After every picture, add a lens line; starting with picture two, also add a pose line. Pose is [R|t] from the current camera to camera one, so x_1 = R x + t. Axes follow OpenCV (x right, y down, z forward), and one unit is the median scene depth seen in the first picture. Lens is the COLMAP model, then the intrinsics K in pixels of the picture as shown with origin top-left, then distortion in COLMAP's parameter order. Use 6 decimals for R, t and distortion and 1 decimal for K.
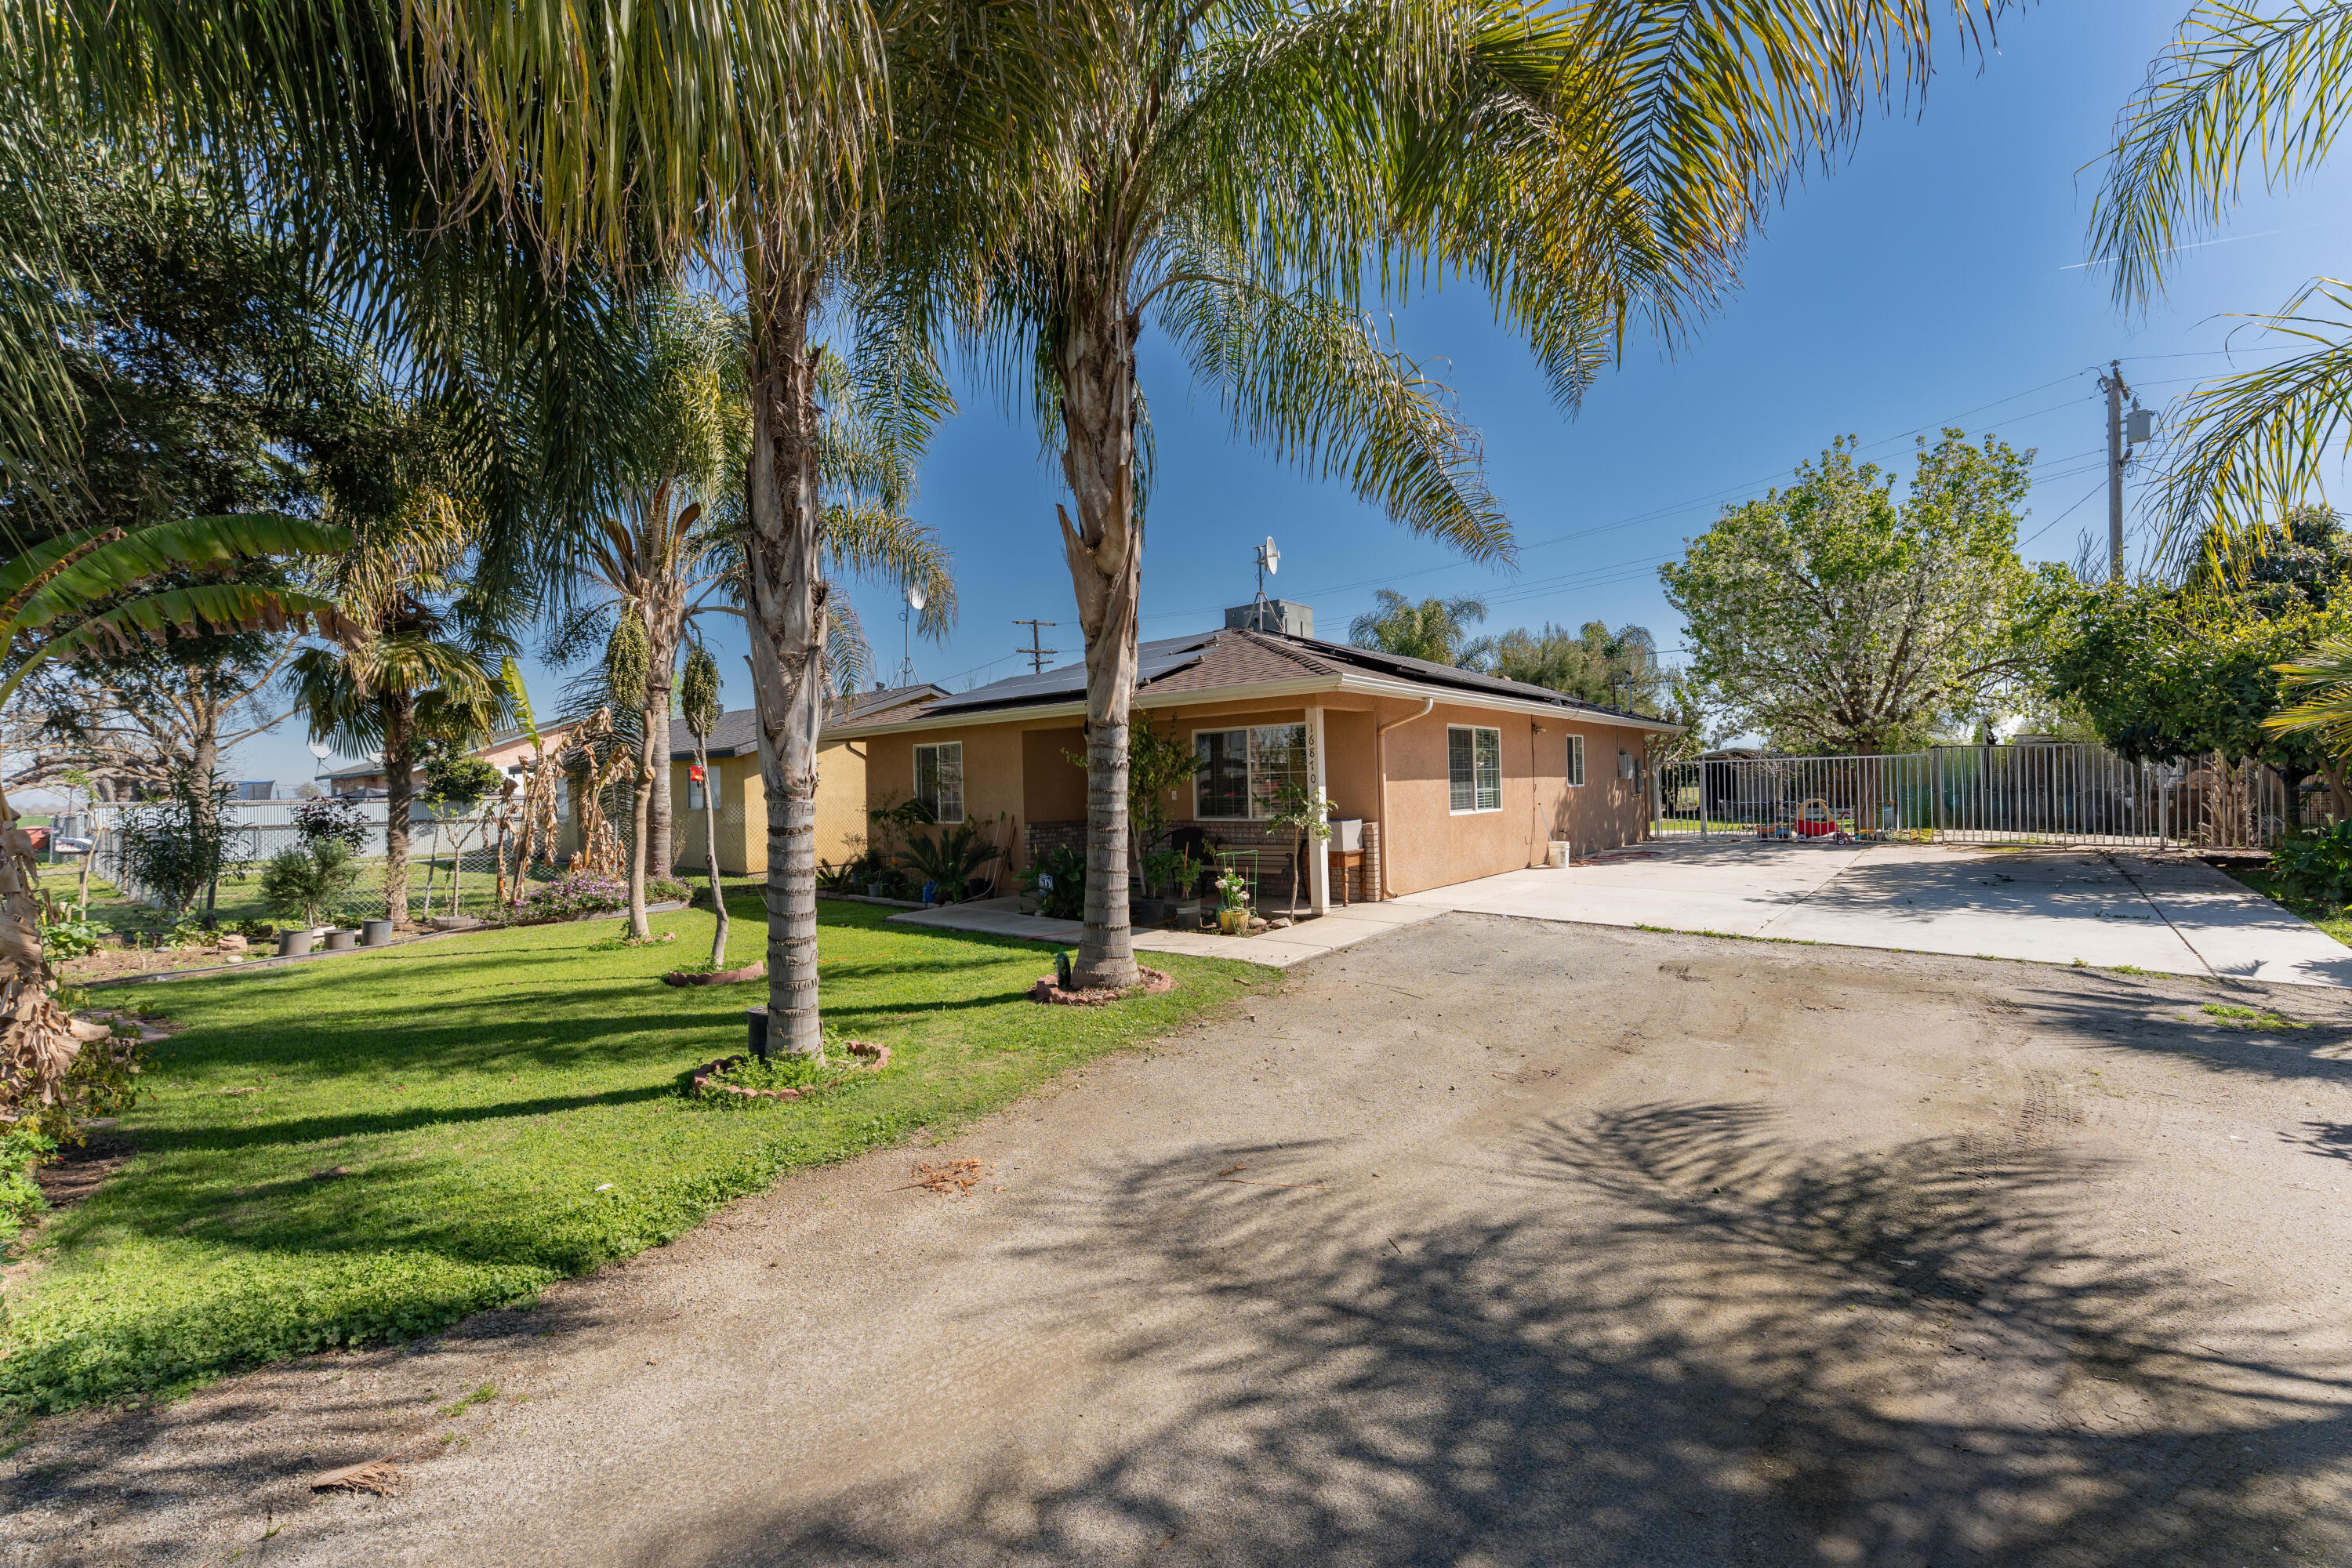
lens RADIAL K [[928.8, 0, 1175.1], [0, 928.8, 779.8], [0, 0, 1]] dist [0.000555, -0.000056]
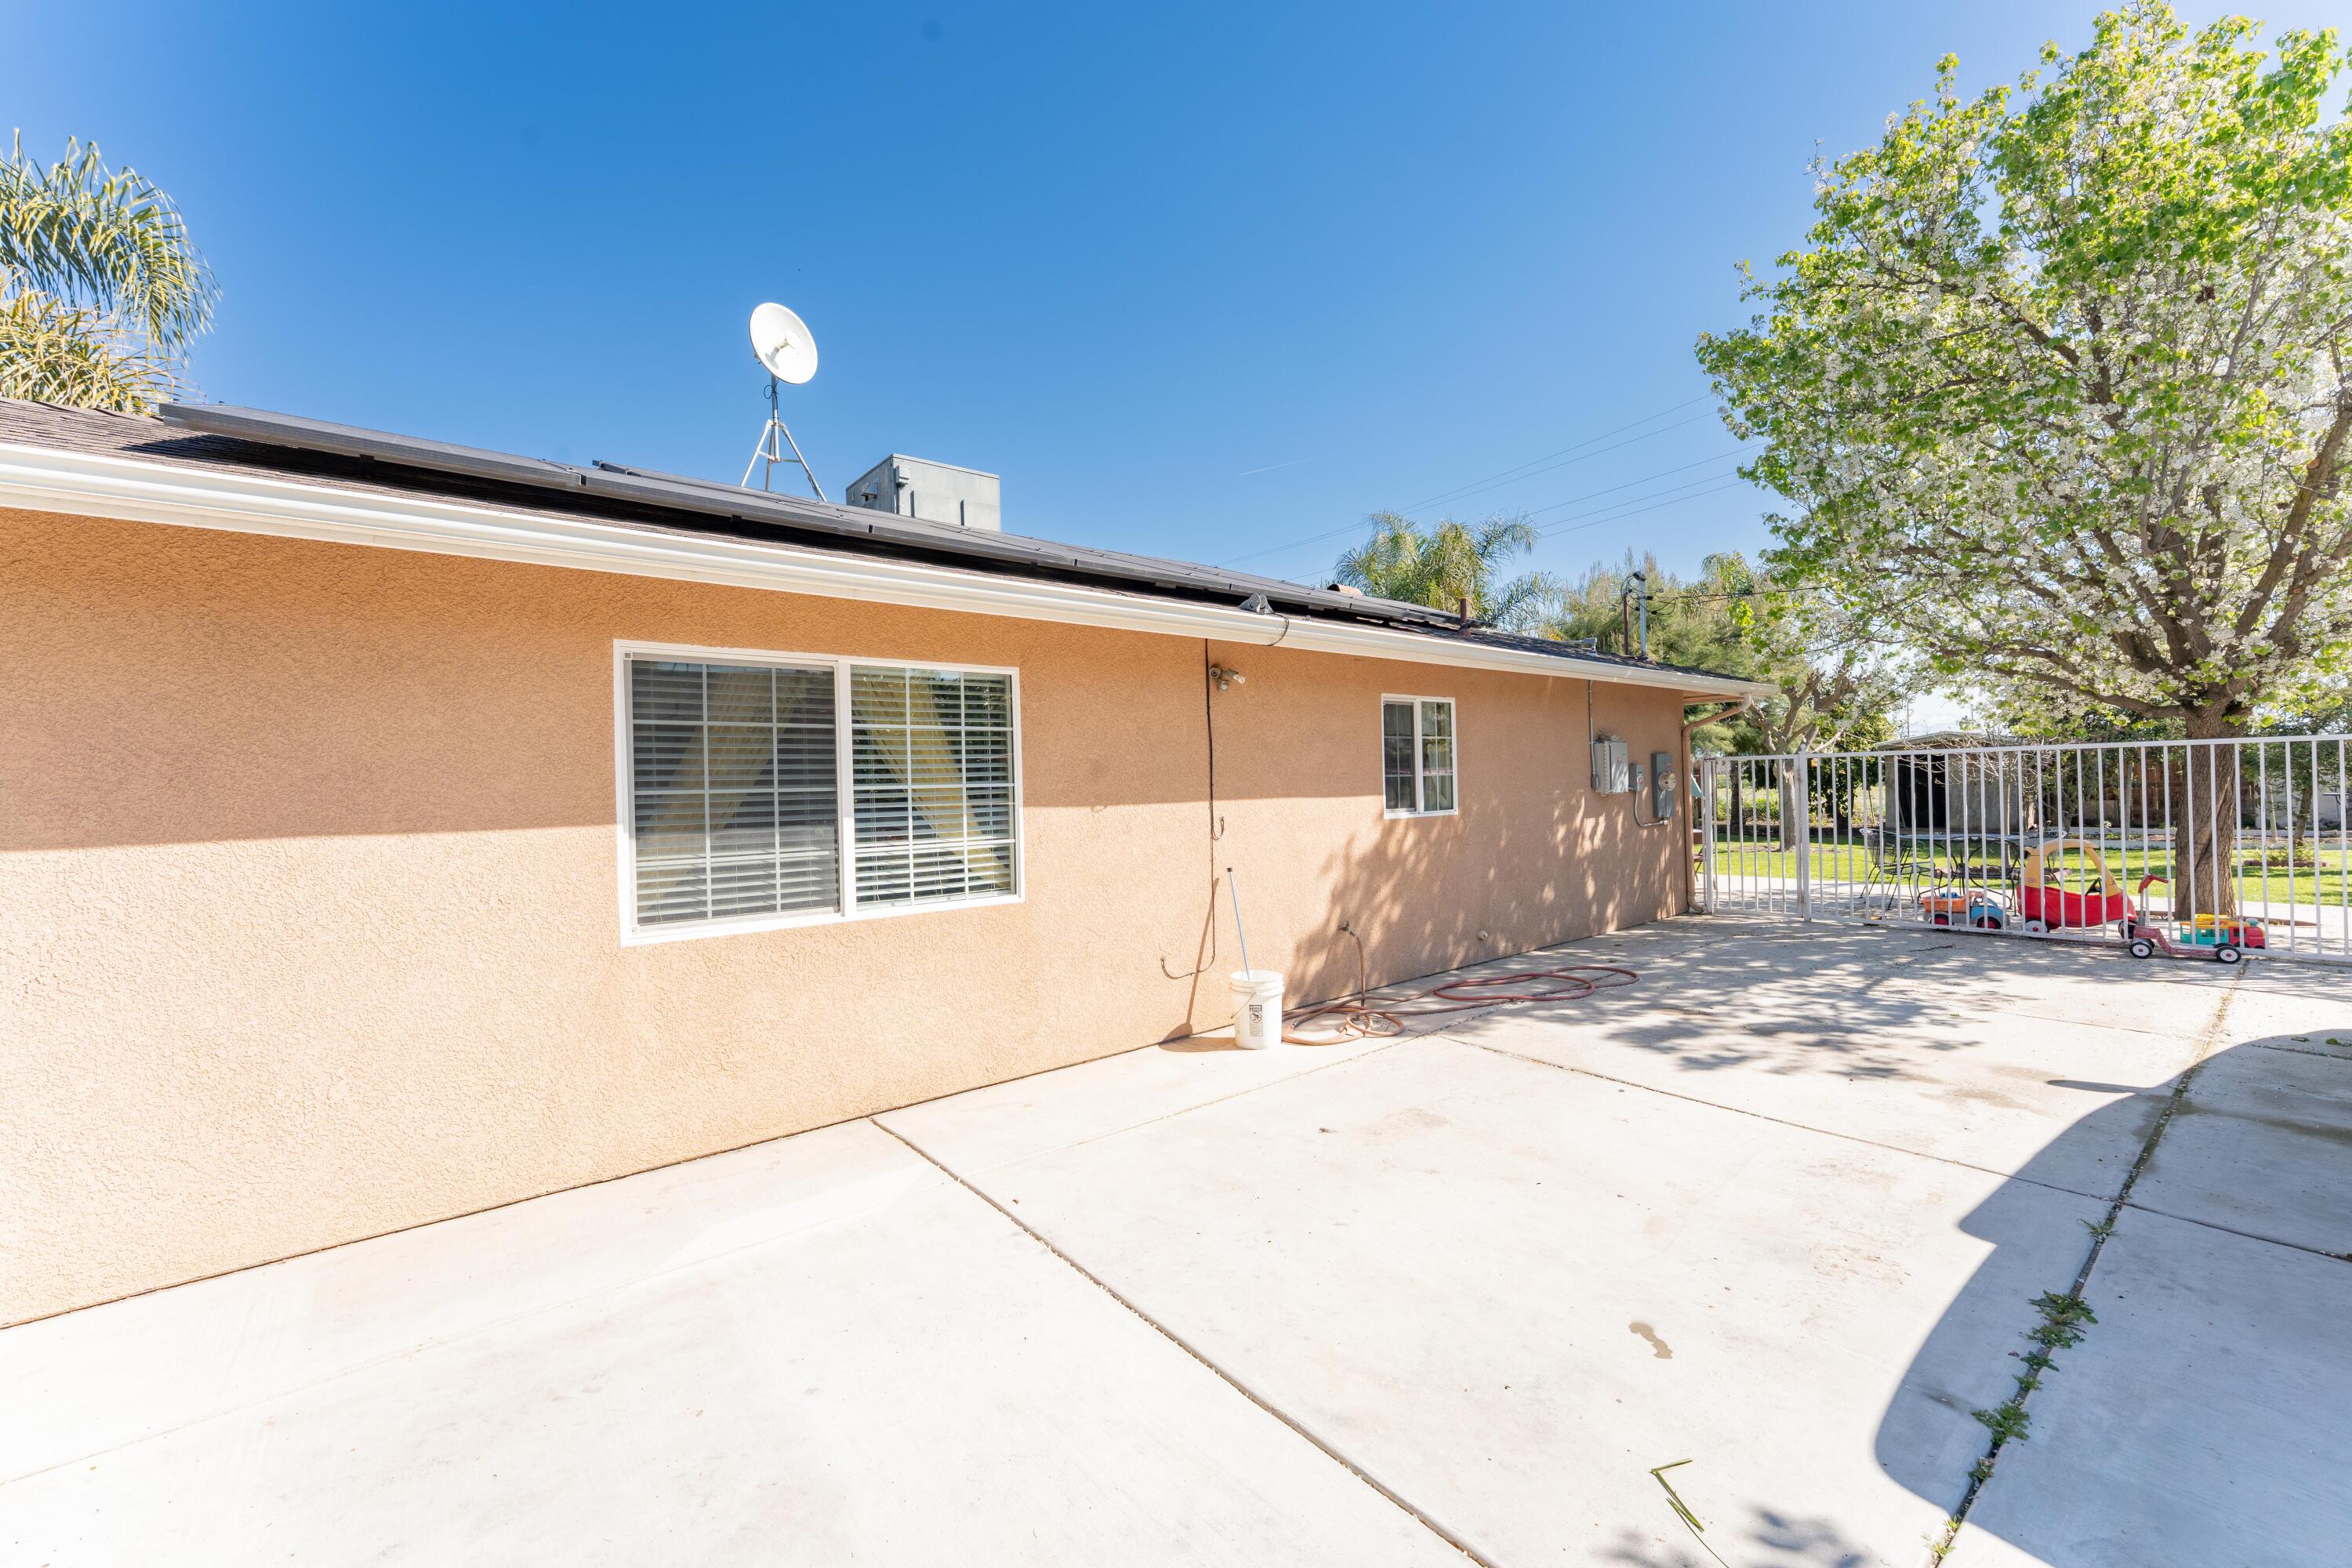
lens RADIAL K [[930.0, 0, 1170.1], [0, 930.0, 783.7], [0, 0, 1]] dist [-0.001229, 0.000419]
pose [[0.983444, -0.002936, -0.181186, 0.353063], [0.004686, 0.999946, 0.009230, -0.011237], [0.181149, -0.009926, 0.983406, 0.496104]]
